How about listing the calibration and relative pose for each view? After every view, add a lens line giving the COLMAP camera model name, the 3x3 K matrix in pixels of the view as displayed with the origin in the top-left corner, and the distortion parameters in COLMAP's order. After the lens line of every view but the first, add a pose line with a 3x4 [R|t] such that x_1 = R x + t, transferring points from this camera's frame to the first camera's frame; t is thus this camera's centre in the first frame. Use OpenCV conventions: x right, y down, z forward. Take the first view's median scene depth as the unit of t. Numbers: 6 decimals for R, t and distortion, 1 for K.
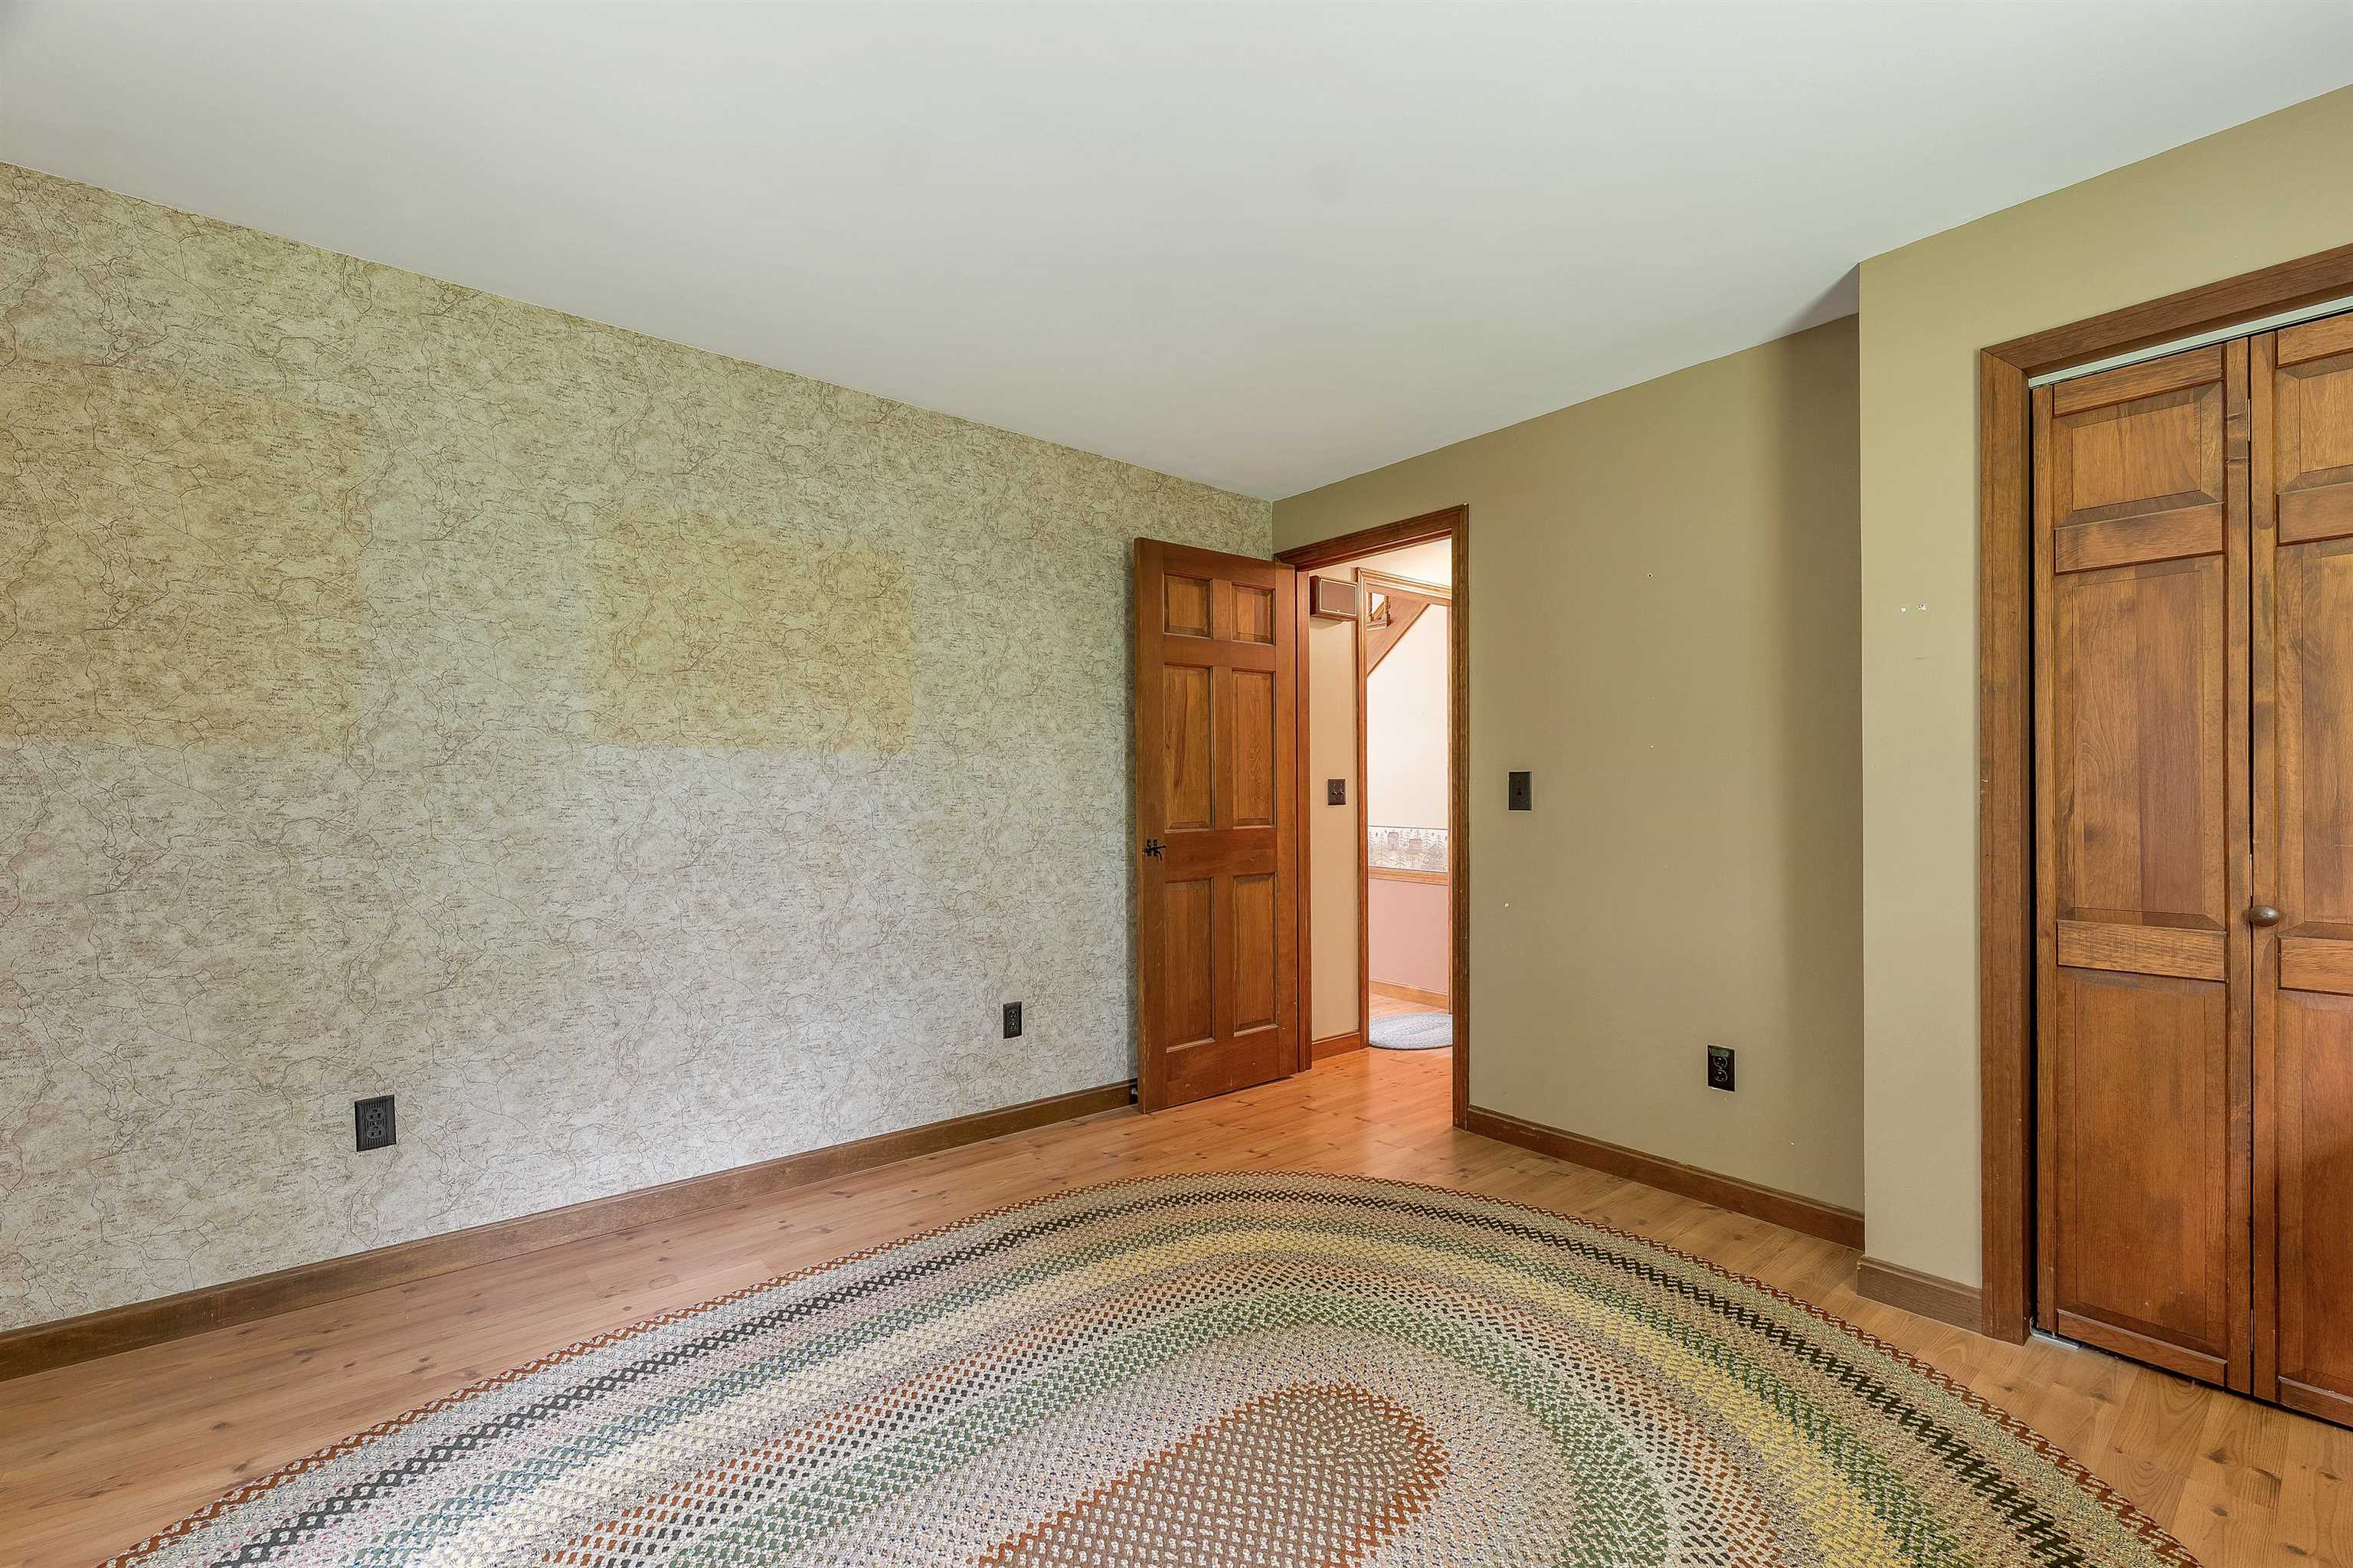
lens RADIAL K [[1000.7, 0, 1176.5], [0, 1000.7, 784.0], [0, 0, 1]] dist [-0.003228, 0.000100]
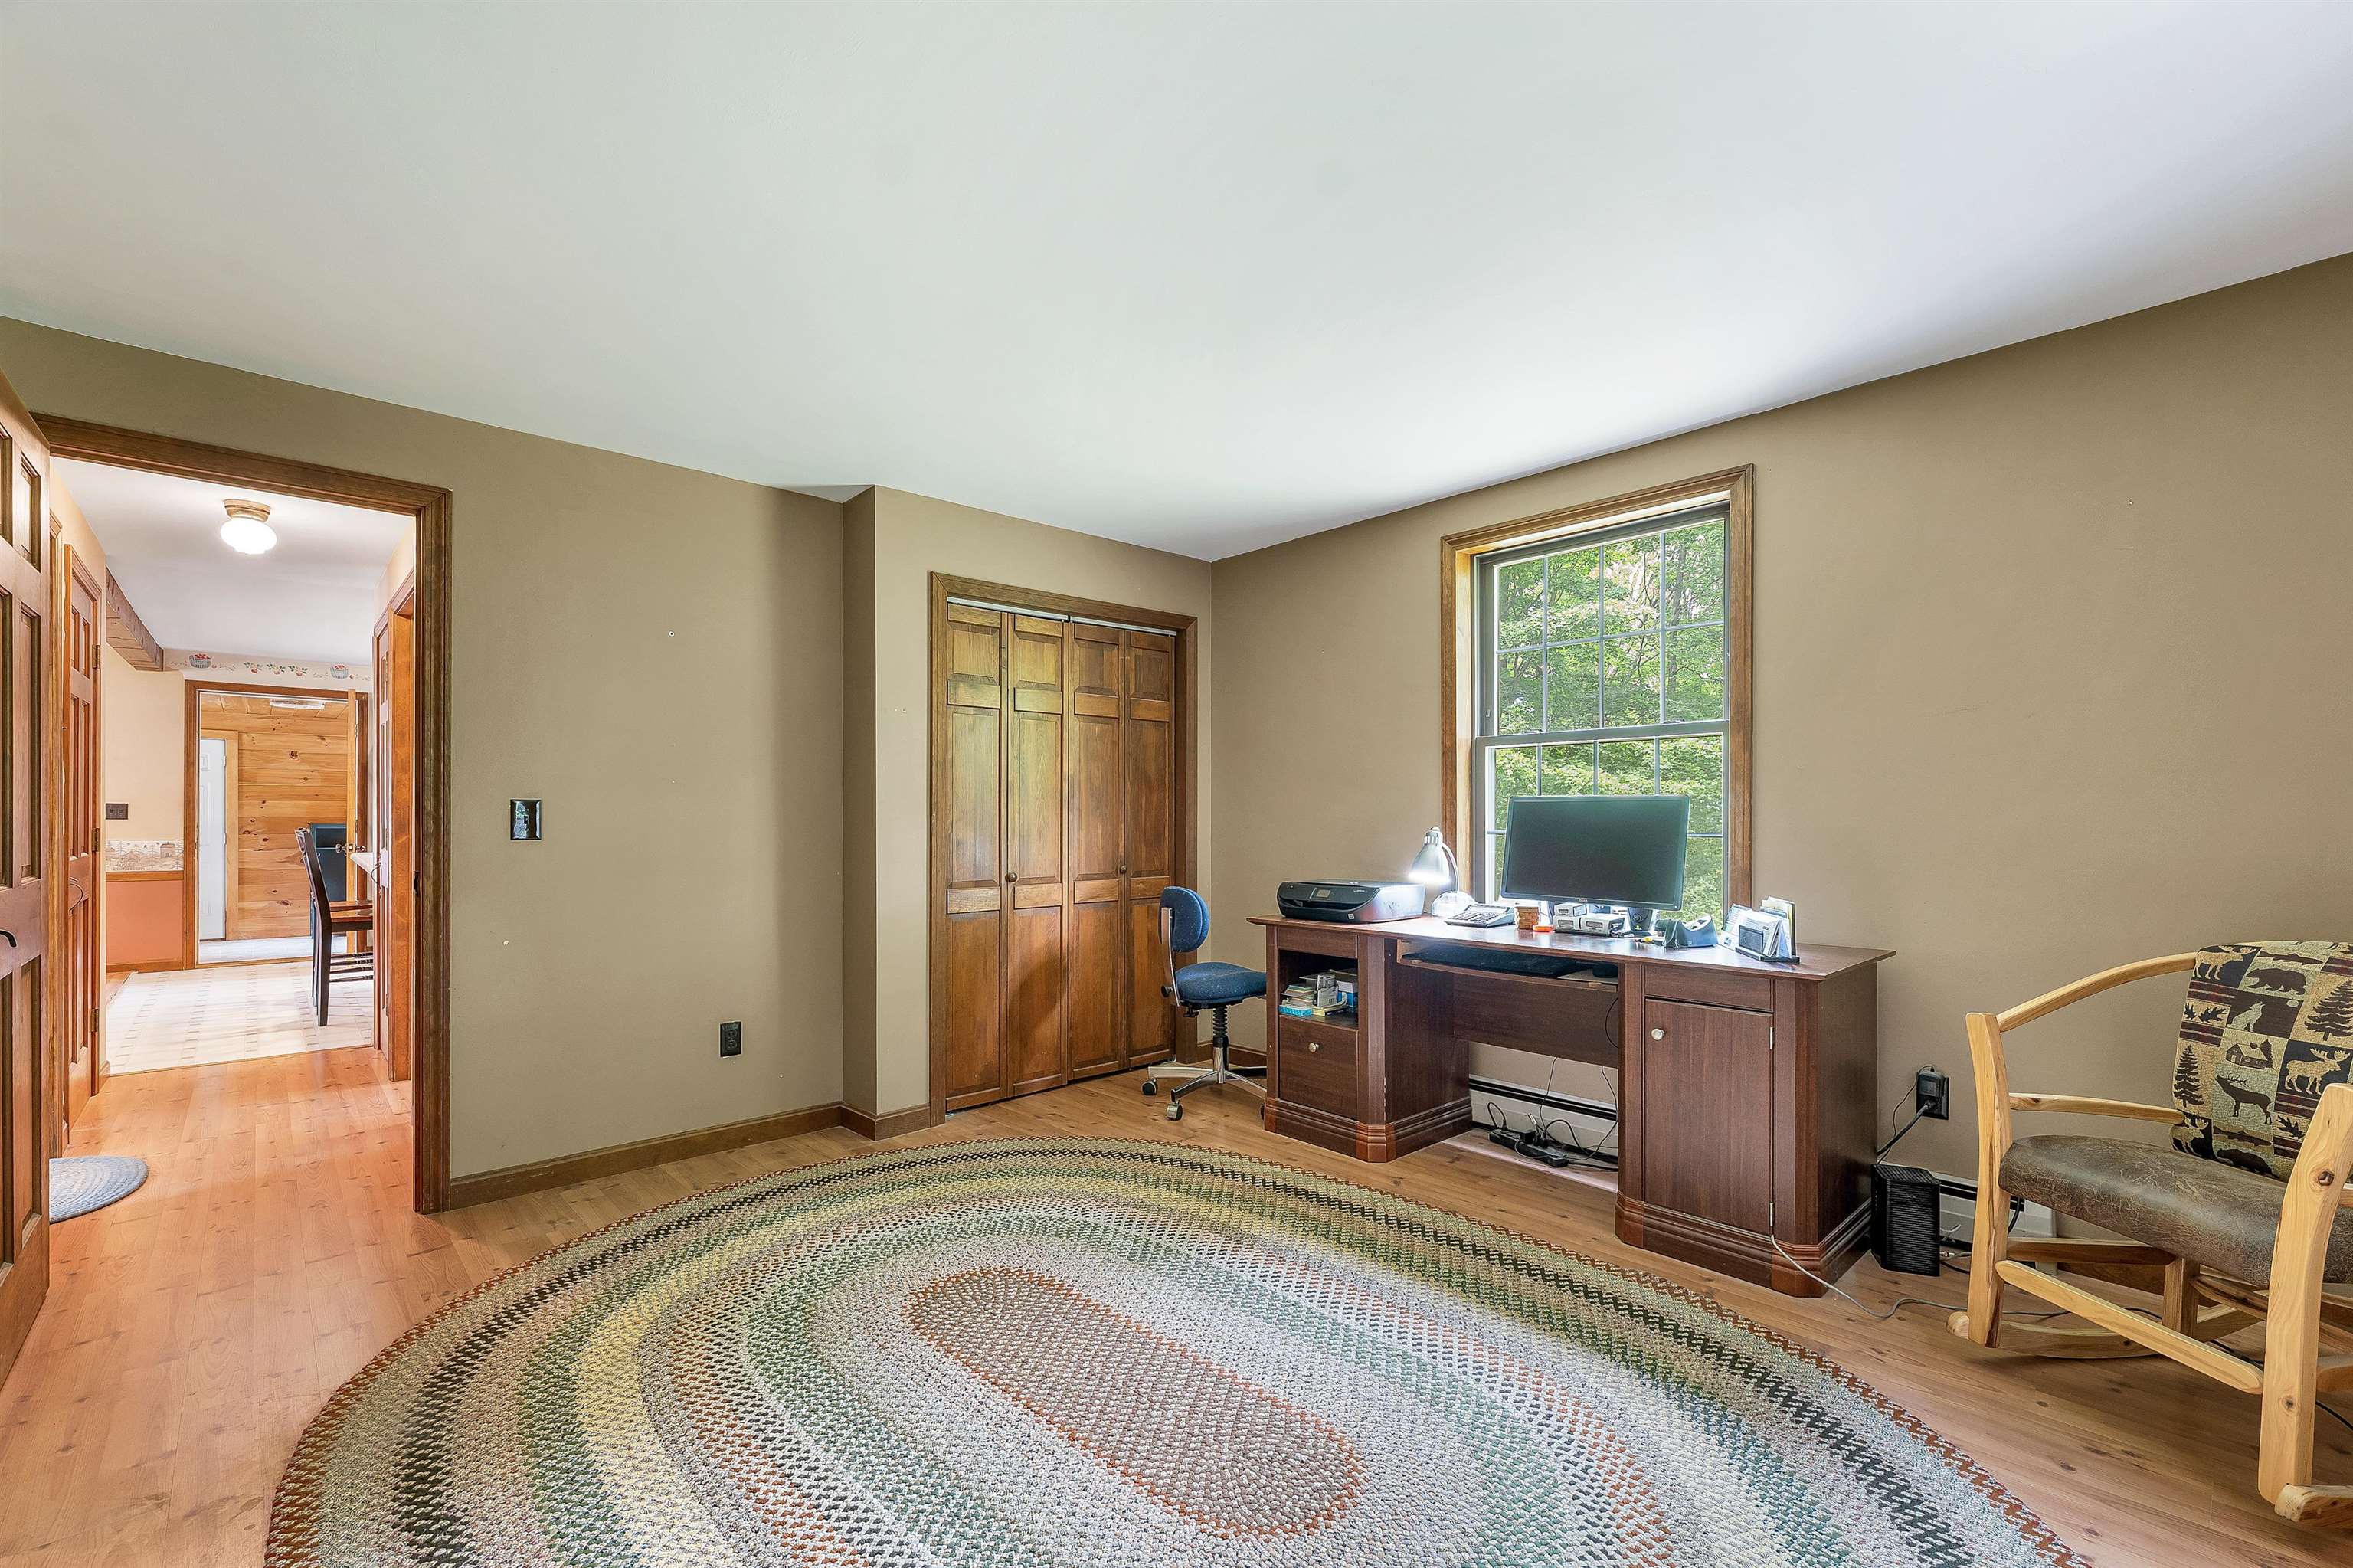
lens RADIAL K [[992.1, 0, 1173.0], [0, 992.1, 819.6], [0, 0, 1]] dist [0.000849, -0.000052]
pose [[-0.068206, 0.010666, 0.997614, -0.881206], [-0.003665, 0.999933, -0.010942, 0.020913], [-0.997665, -0.004403, -0.068163, 0.621163]]
